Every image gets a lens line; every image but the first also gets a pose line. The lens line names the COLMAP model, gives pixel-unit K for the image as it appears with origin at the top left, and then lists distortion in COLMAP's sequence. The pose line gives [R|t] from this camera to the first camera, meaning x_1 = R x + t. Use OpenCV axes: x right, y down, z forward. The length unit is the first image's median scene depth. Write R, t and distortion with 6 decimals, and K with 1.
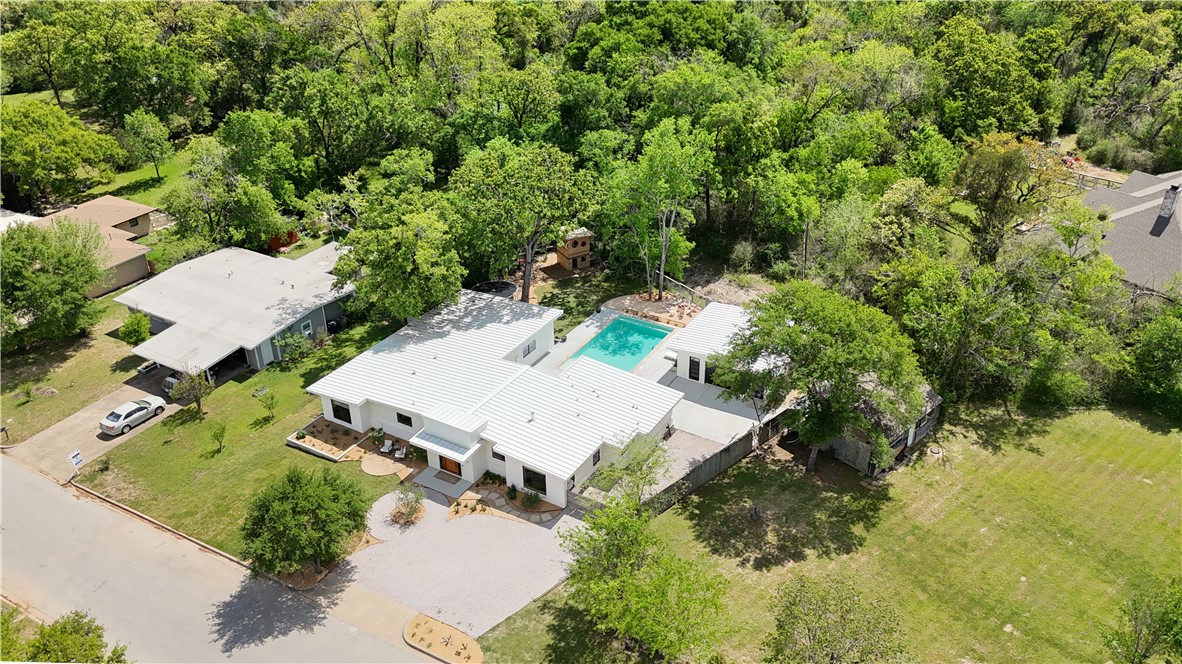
lens RADIAL K [[918.8, 0, 593.2], [0, 918.8, 308.7], [0, 0, 1]] dist [0.132120, -0.228498]
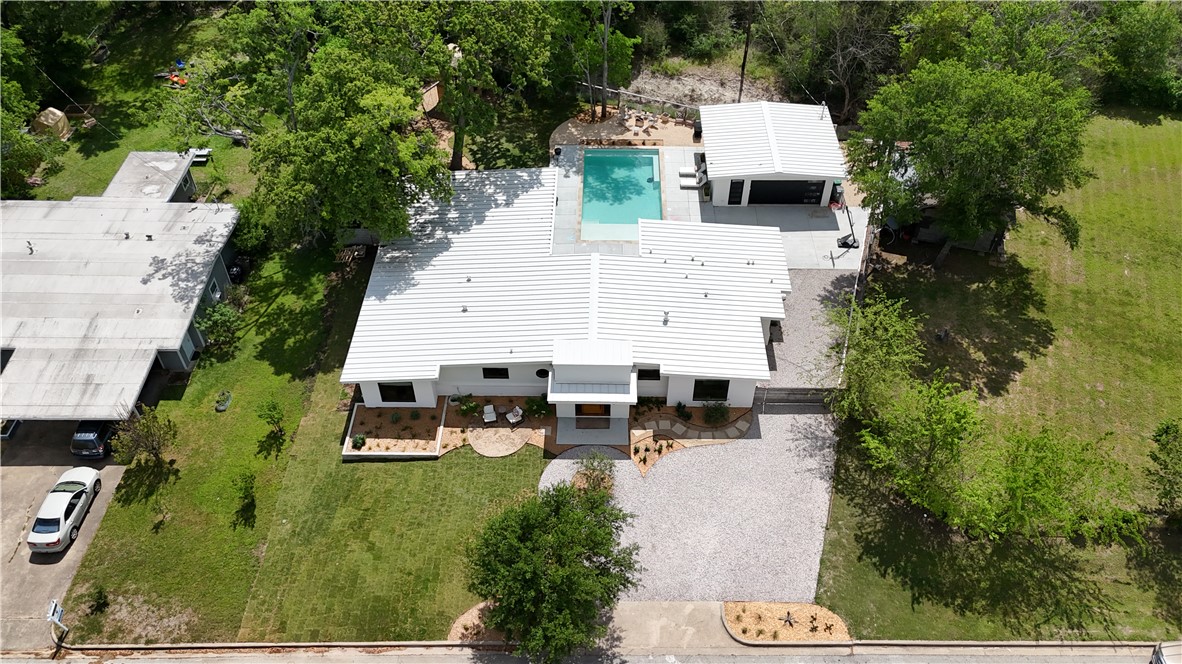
lens RADIAL K [[918.8, 0, 593.2], [0, 918.8, 308.7], [0, 0, 1]] dist [0.132120, -0.228498]
pose [[0.869254, -0.335270, 0.363307, -0.391279], [0.229186, 0.924446, 0.304751, -0.139901], [-0.438032, -0.181641, 0.880417, 0.313241]]
